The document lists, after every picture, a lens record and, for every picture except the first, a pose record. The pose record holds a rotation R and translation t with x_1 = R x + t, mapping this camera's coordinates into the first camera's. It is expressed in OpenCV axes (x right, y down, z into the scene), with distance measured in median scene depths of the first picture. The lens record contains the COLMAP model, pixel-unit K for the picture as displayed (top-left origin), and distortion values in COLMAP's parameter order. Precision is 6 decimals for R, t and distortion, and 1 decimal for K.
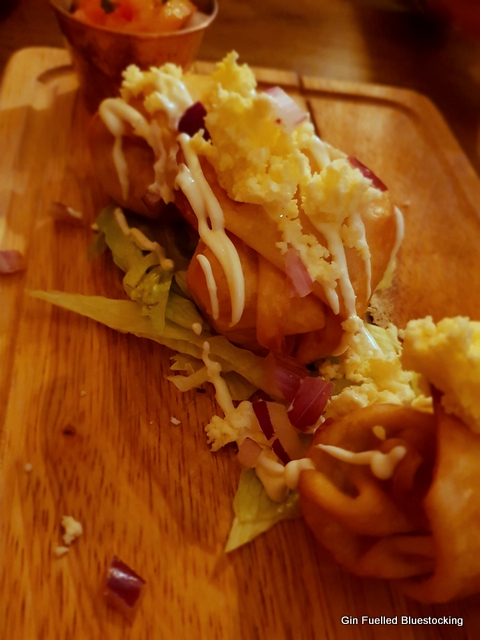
lens RADIAL K [[533.3, 0, 245.5], [0, 533.3, 306.1], [0, 0, 1]] dist [0.056634, -0.193854]
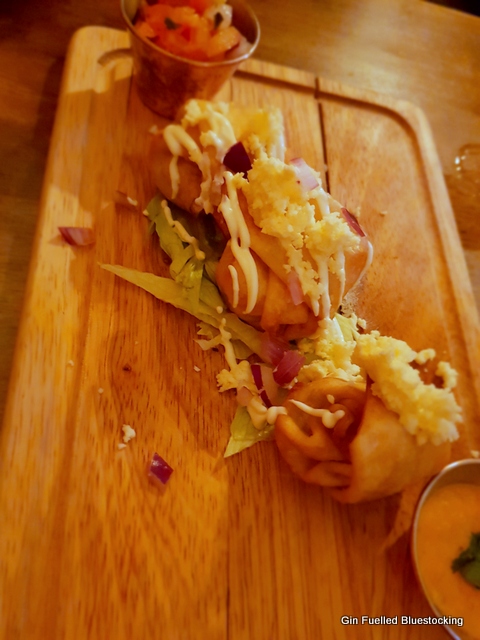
lens RADIAL K [[488.3, 0, 244.9], [0, 488.3, 321.2], [0, 0, 1]] dist [0.076900, -0.131136]
pose [[0.990596, 0.128095, 0.048068, -0.084158], [-0.134429, 0.976611, 0.167807, -0.162112], [-0.025448, -0.172691, 0.984647, -0.316960]]
